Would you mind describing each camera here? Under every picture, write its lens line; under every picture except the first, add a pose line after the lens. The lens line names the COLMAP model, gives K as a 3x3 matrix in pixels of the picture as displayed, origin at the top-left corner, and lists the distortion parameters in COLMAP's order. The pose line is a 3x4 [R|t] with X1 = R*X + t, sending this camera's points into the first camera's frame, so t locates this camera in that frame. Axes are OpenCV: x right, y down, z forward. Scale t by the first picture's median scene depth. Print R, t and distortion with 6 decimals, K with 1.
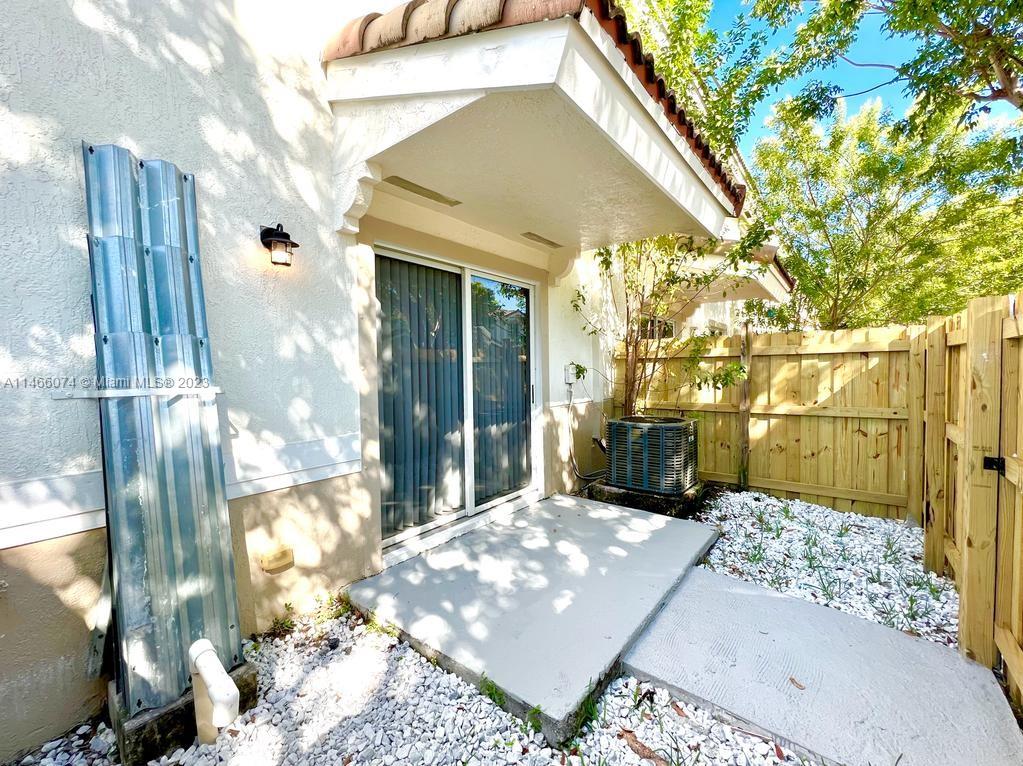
lens RADIAL K [[443.9, 0, 511.5], [0, 443.9, 383.0], [0, 0, 1]] dist [0.000010, 0.000168]
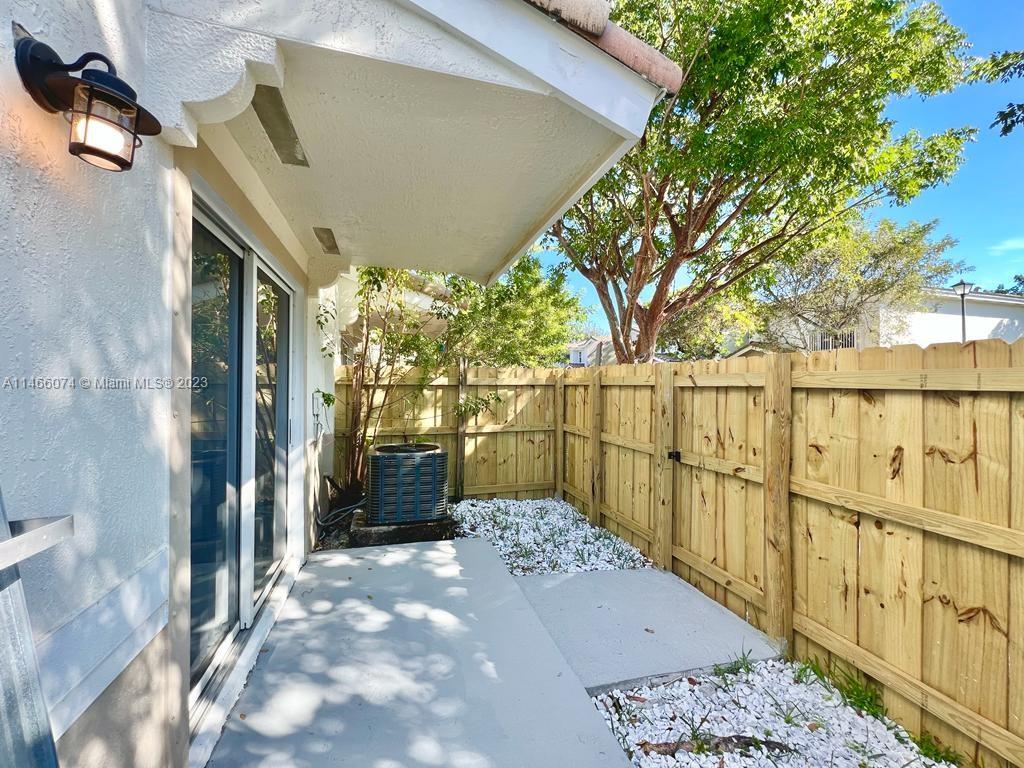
lens RADIAL K [[415.3, 0, 513.2], [0, 415.3, 381.1], [0, 0, 1]] dist [0.001978, 0.000002]
pose [[0.575183, 0.022463, 0.817717, -0.351396], [0.013062, 0.999243, -0.036637, -0.034997], [-0.817921, 0.031754, 0.574454, 0.287947]]
